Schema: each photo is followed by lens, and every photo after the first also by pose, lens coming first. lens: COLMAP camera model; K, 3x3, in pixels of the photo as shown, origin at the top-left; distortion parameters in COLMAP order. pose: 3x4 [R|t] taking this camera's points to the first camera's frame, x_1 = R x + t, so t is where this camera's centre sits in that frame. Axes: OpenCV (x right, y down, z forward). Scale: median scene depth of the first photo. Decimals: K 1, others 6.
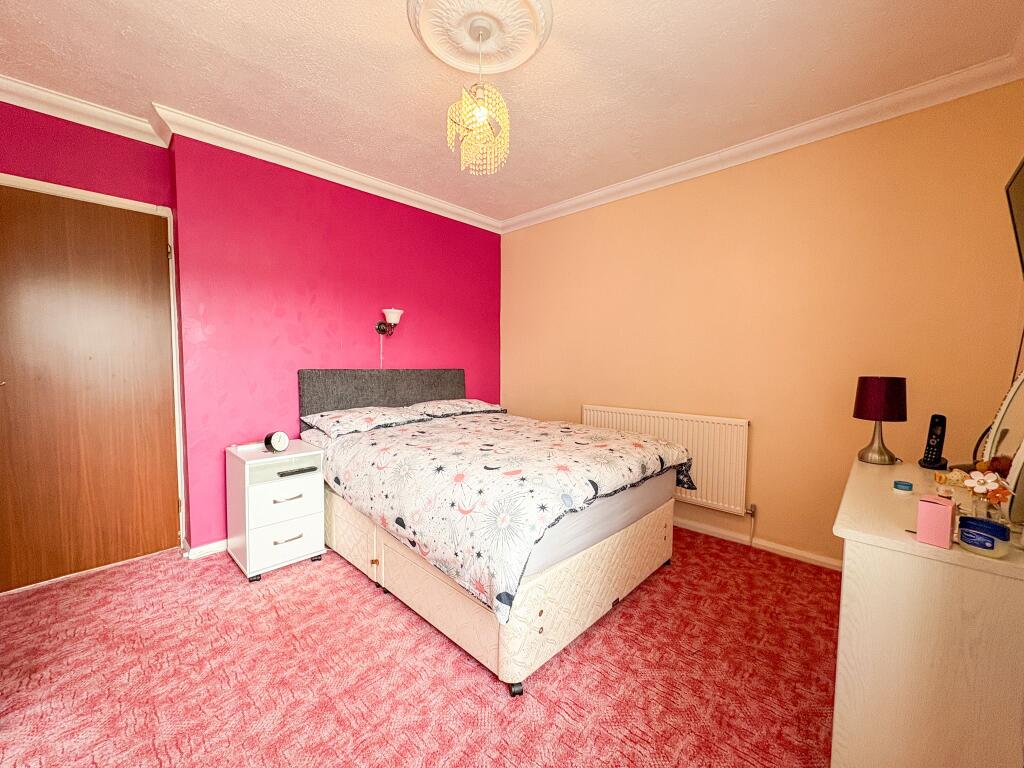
lens RADIAL K [[406.2, 0, 513.1], [0, 406.2, 387.0], [0, 0, 1]] dist [0.001897, 0.000316]
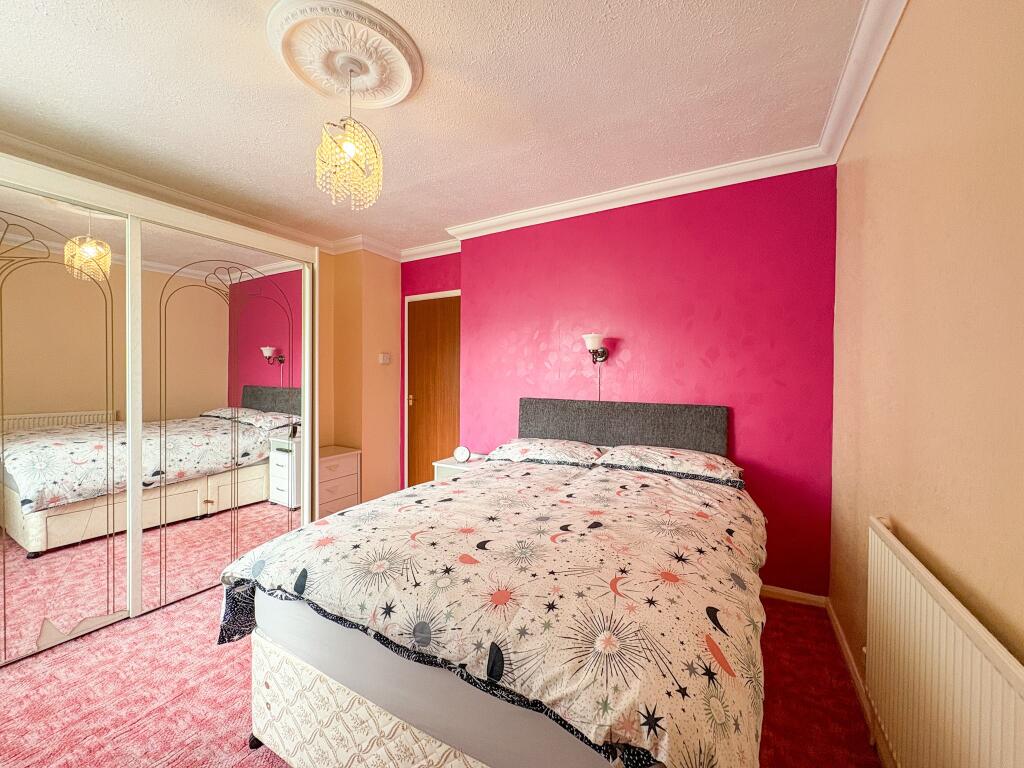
lens RADIAL K [[406.2, 0, 513.1], [0, 406.2, 387.0], [0, 0, 1]] dist [0.001897, 0.000316]
pose [[0.257457, -0.002664, -0.966286, 0.512480], [-0.078735, 0.996613, -0.023726, -0.041944], [0.963077, 0.082189, 0.256375, 0.628949]]
